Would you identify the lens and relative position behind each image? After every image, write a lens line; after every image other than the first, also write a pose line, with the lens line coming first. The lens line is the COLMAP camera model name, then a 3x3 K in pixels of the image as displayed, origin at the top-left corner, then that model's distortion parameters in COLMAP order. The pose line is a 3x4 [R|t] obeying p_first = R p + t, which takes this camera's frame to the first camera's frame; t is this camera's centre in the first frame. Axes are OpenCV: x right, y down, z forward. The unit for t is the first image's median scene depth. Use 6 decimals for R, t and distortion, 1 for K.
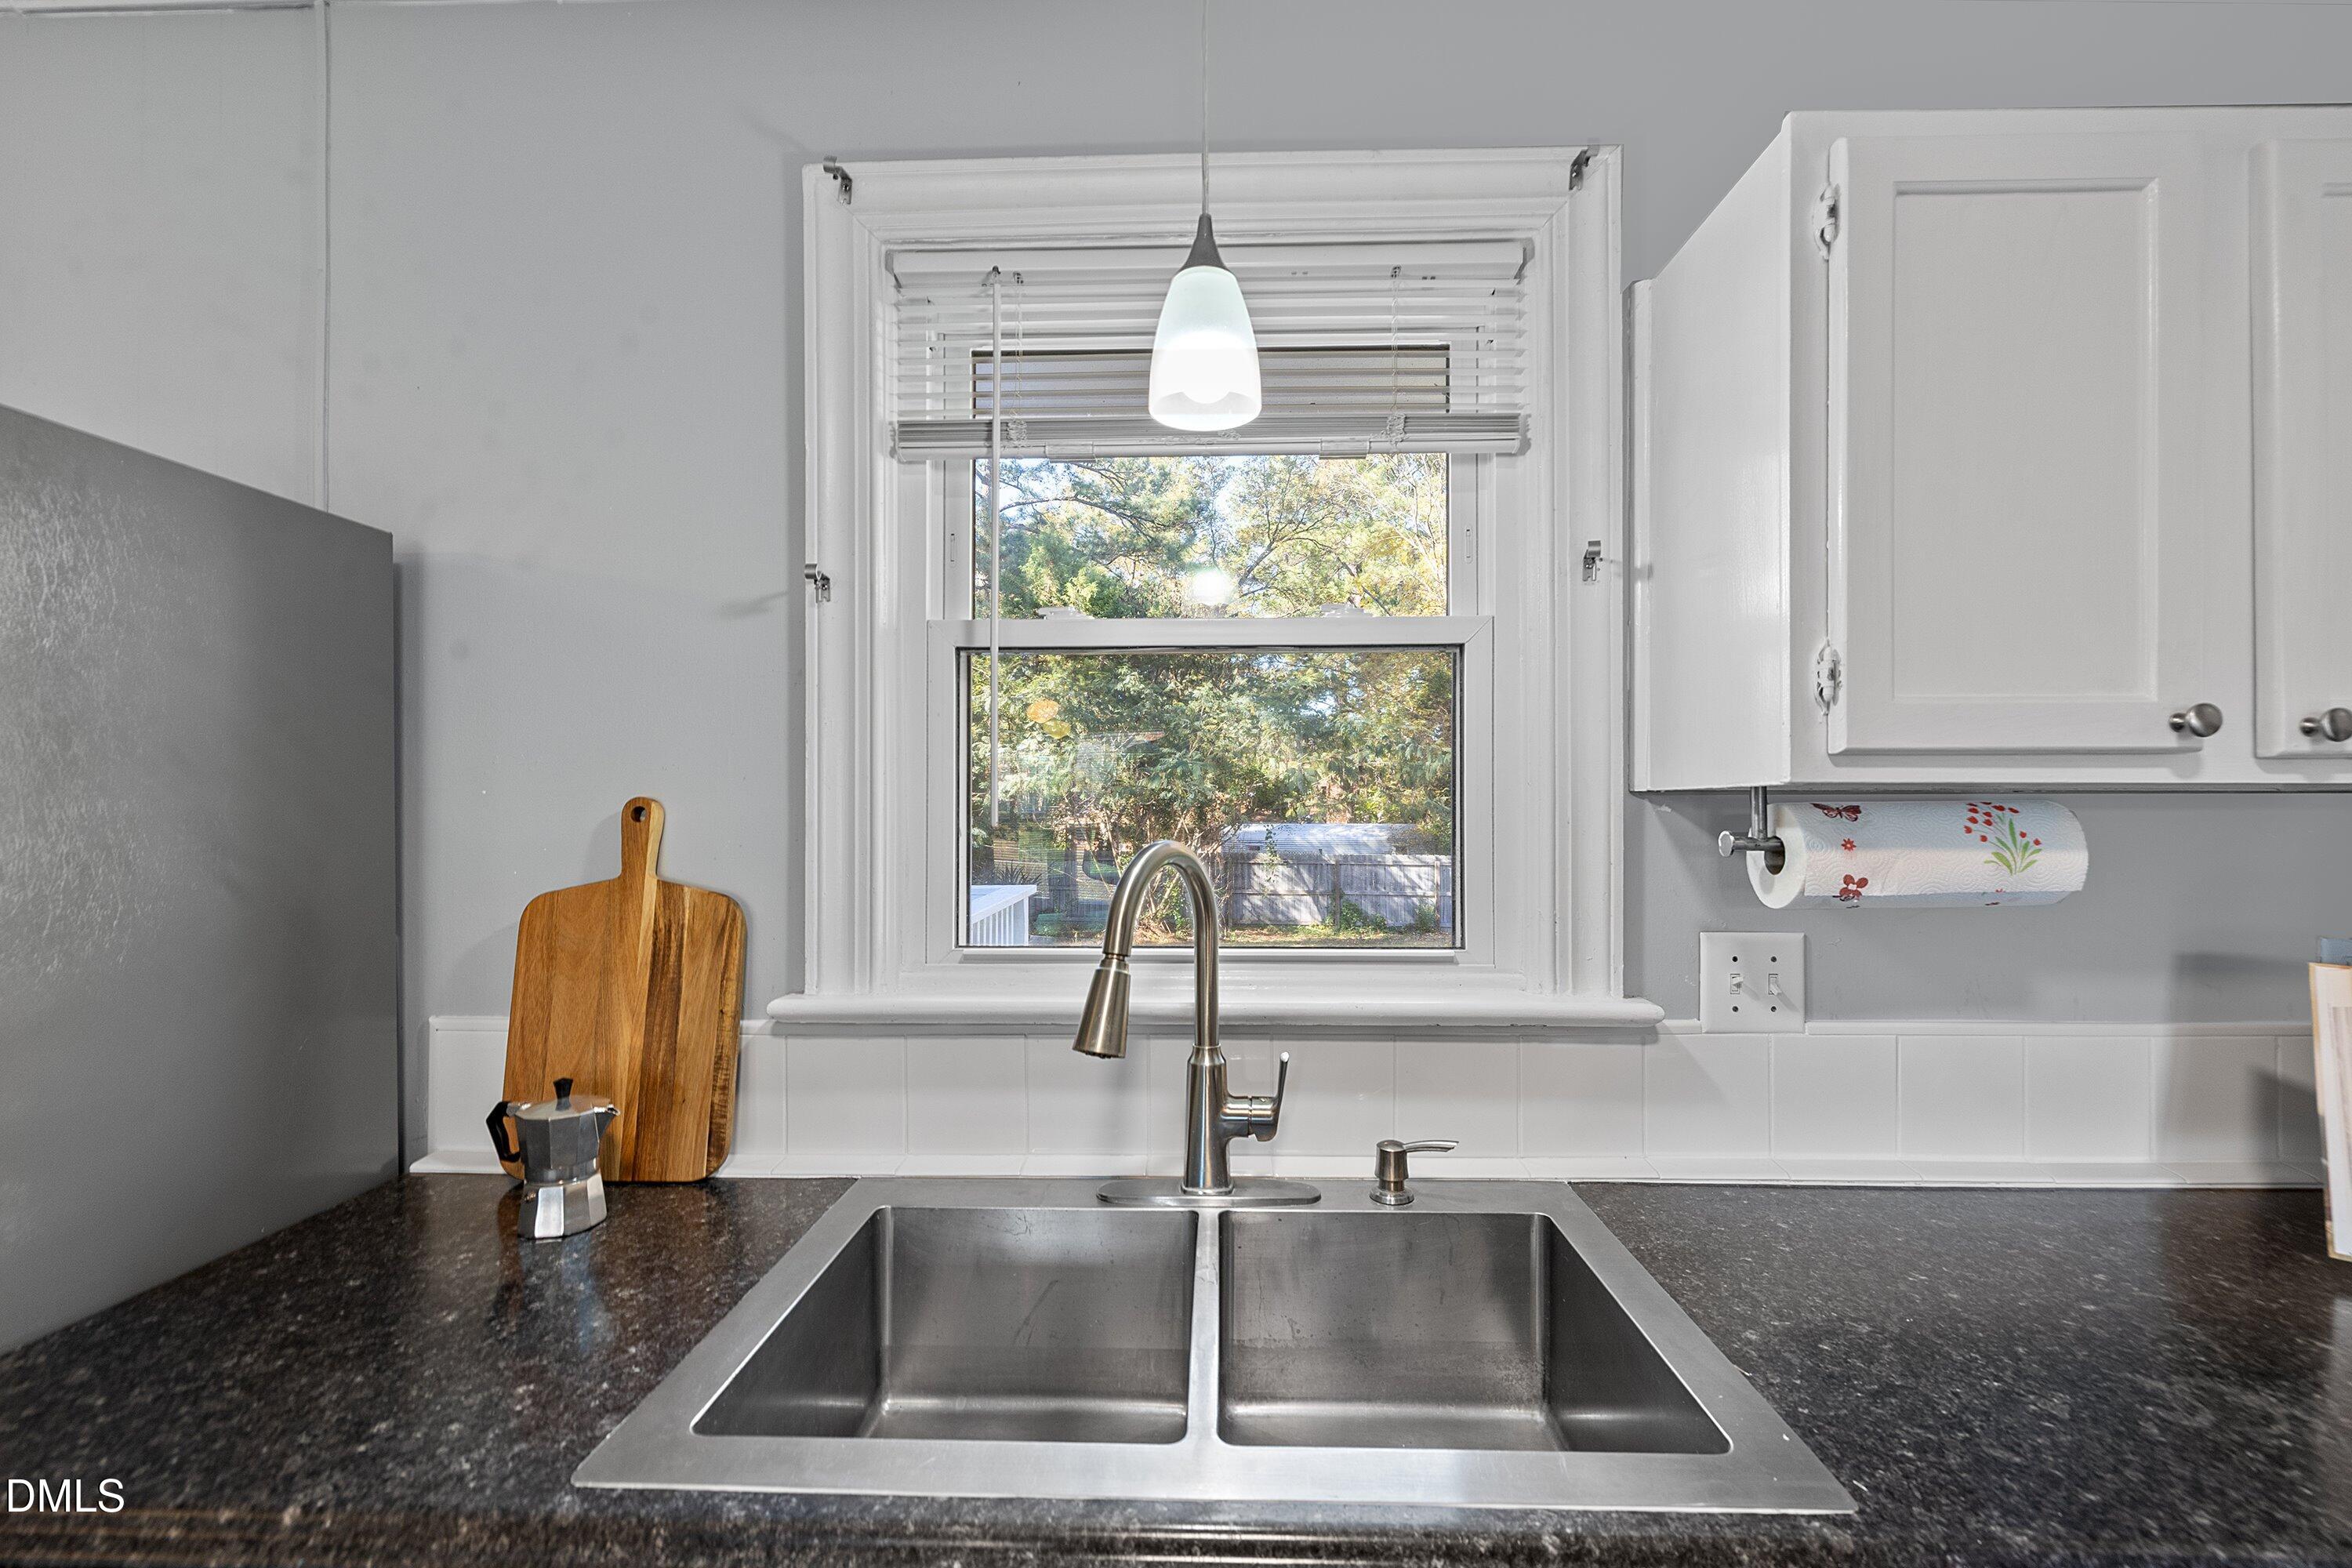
lens RADIAL K [[1009.3, 0, 1185.9], [0, 1009.3, 811.4], [0, 0, 1]] dist [-0.002794, 0.001942]
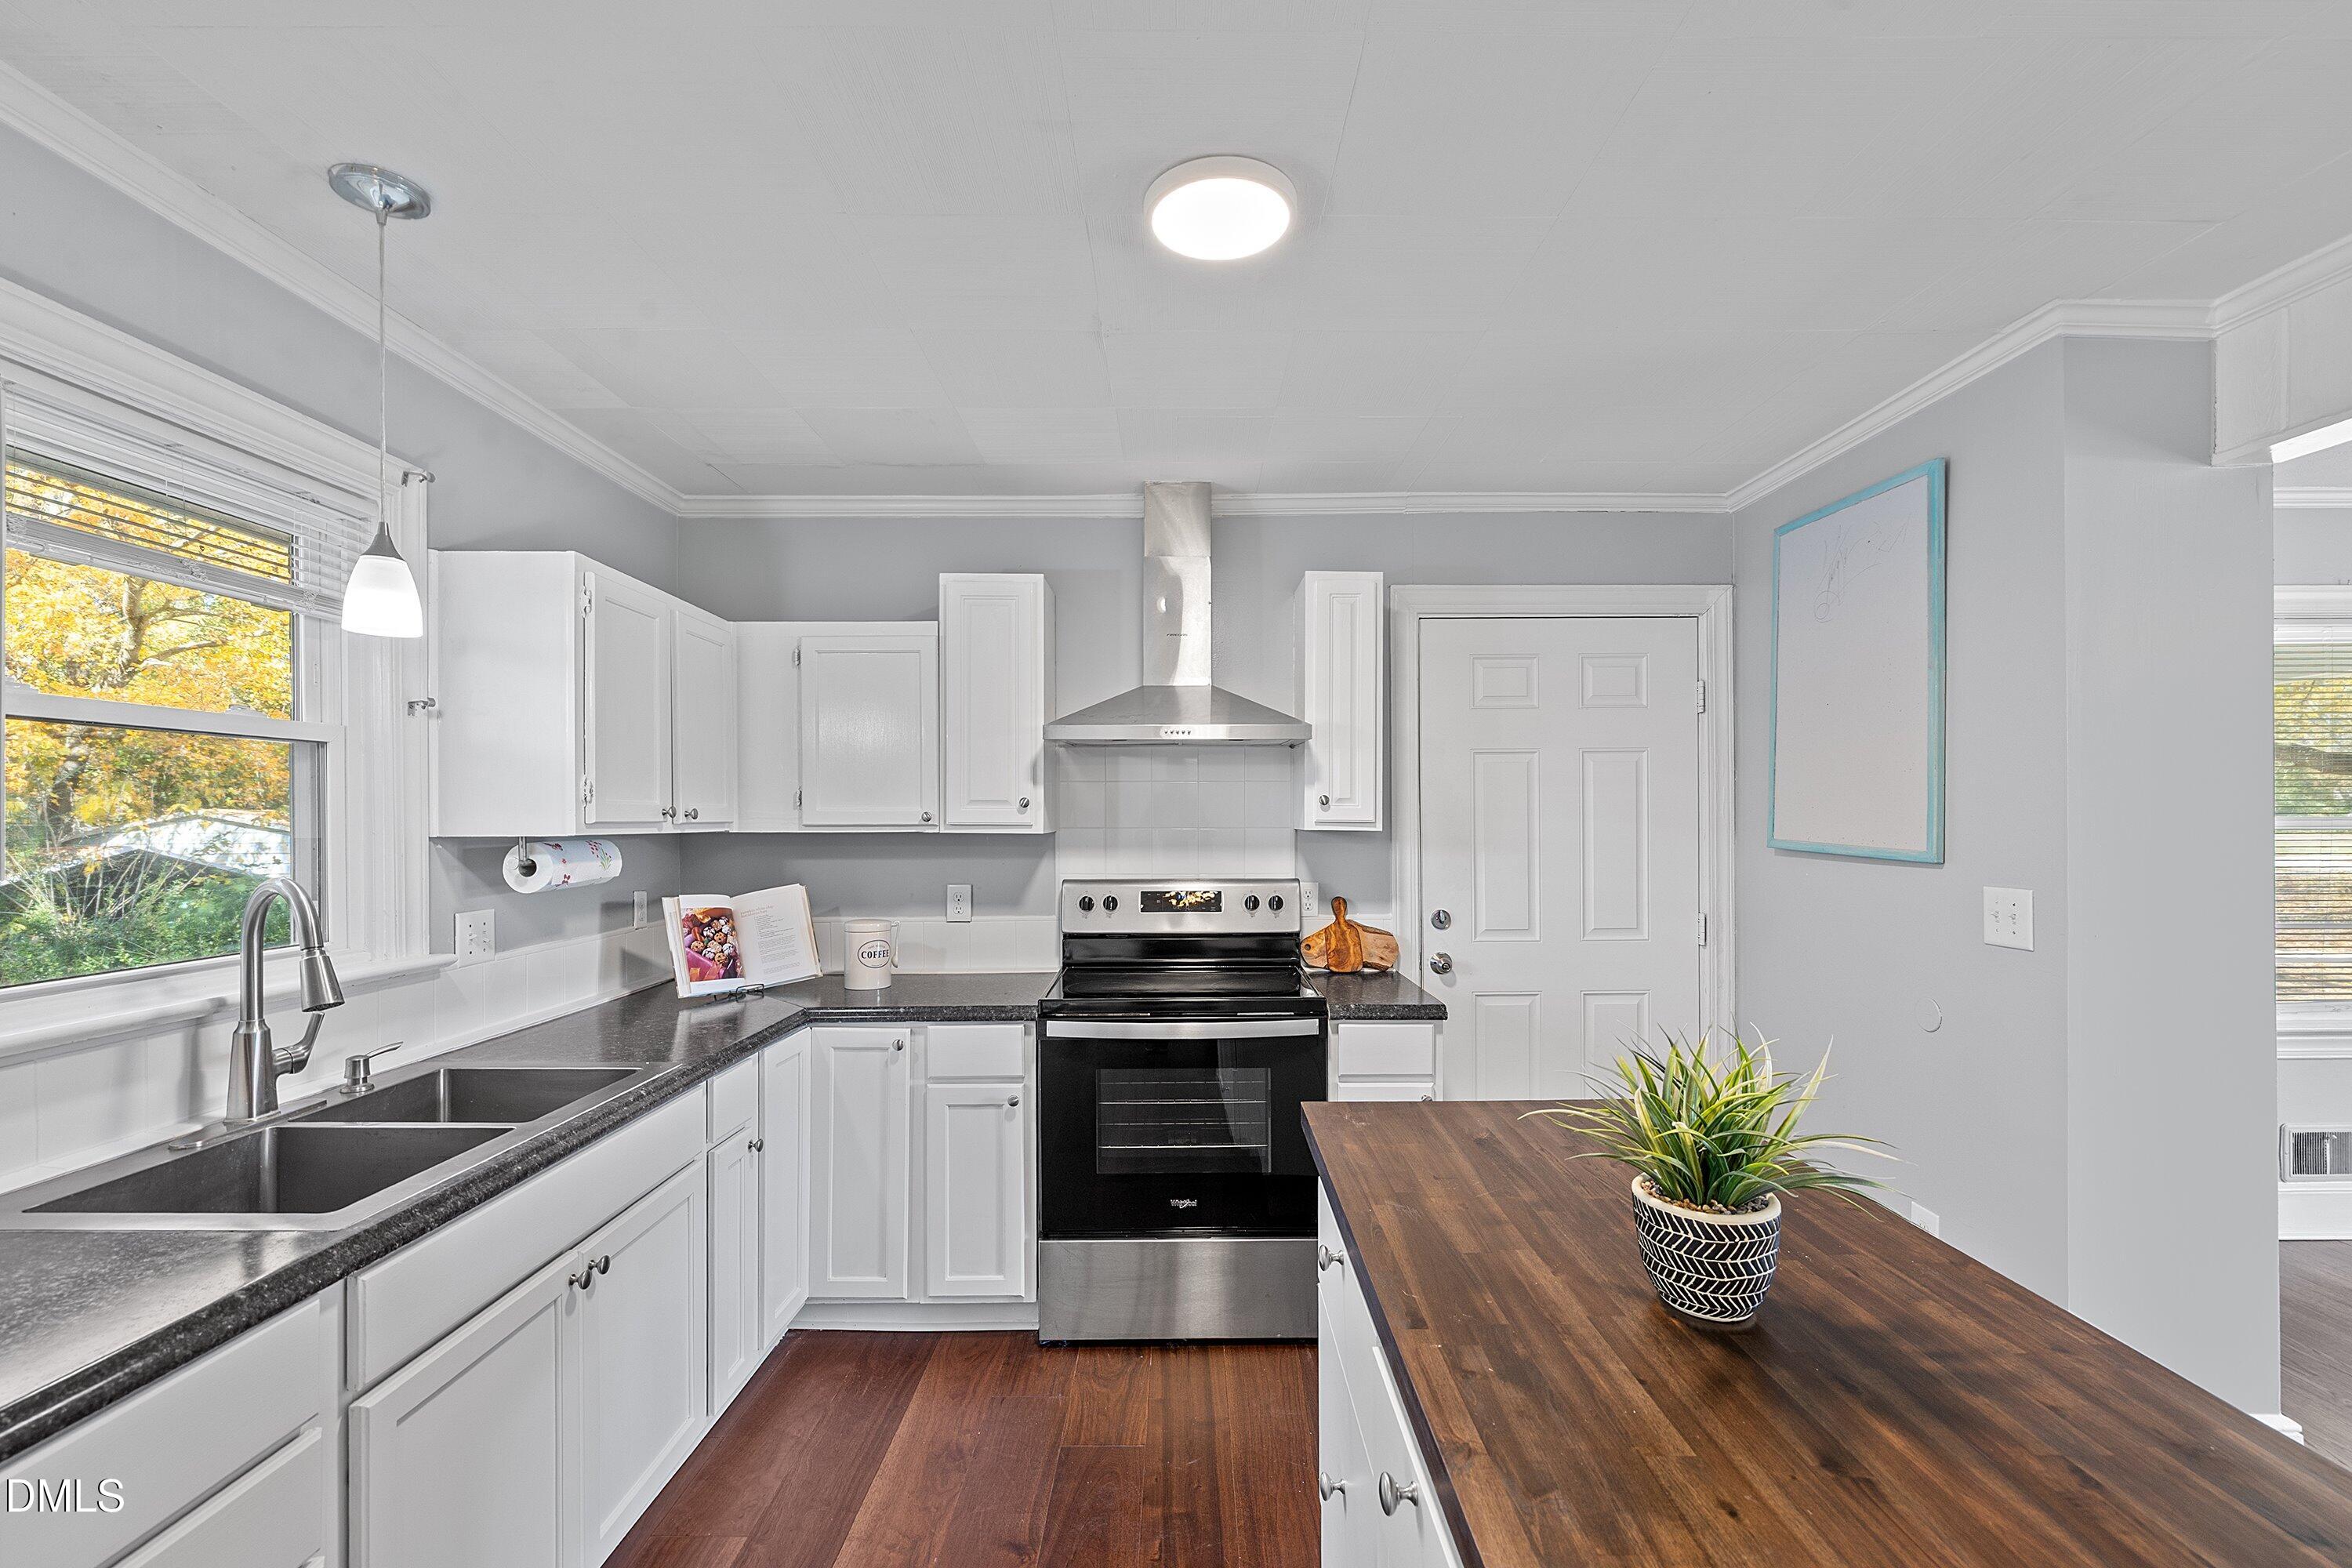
lens RADIAL K [[1009.3, 0, 1190.5], [0, 1009.3, 818.3], [0, 0, 1]] dist [-0.002794, 0.001942]
pose [[-0.033164, -0.000302, 0.999450, -1.445100], [0.001347, 0.999999, 0.000347, -0.054689], [-0.999449, 0.001358, -0.033164, -0.289418]]
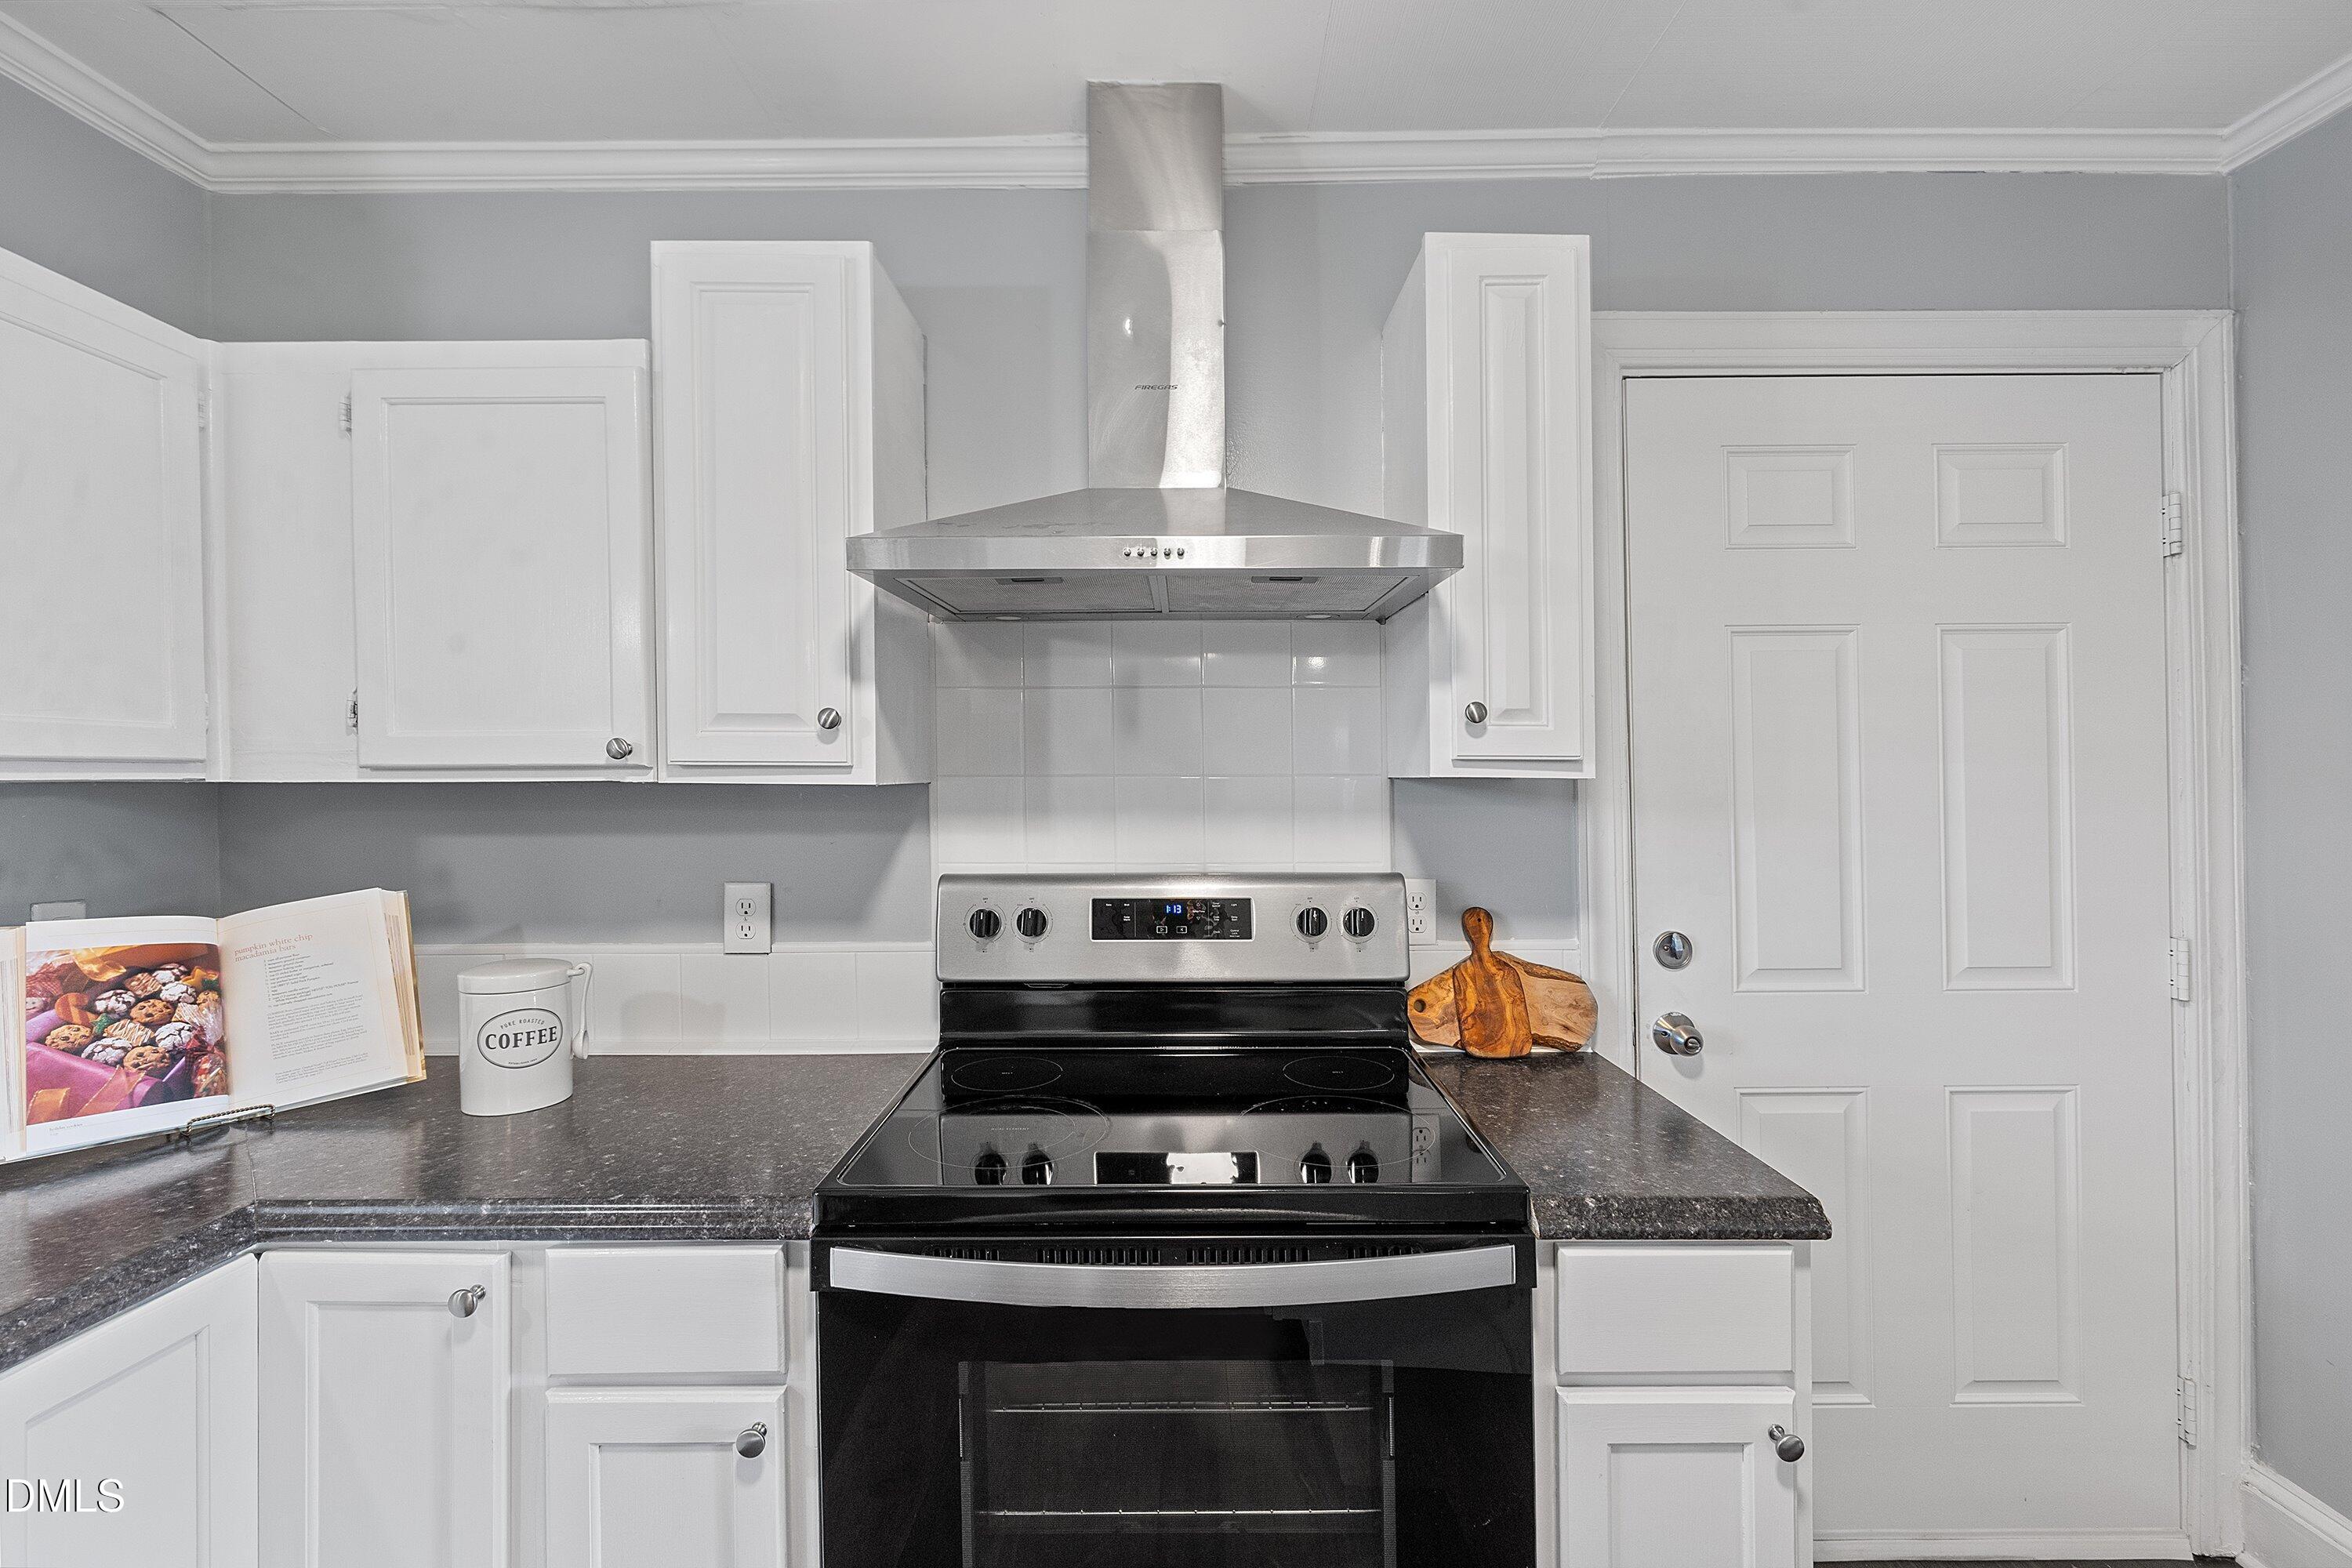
lens RADIAL K [[1009.3, 0, 1184.1], [0, 1009.3, 769.4], [0, 0, 1]] dist [-0.002794, 0.001942]
pose [[-0.021146, 0.007559, 0.999748, -0.091523], [0.001590, 0.999970, -0.007528, -0.022043], [-0.999775, 0.001431, -0.021157, -0.342497]]
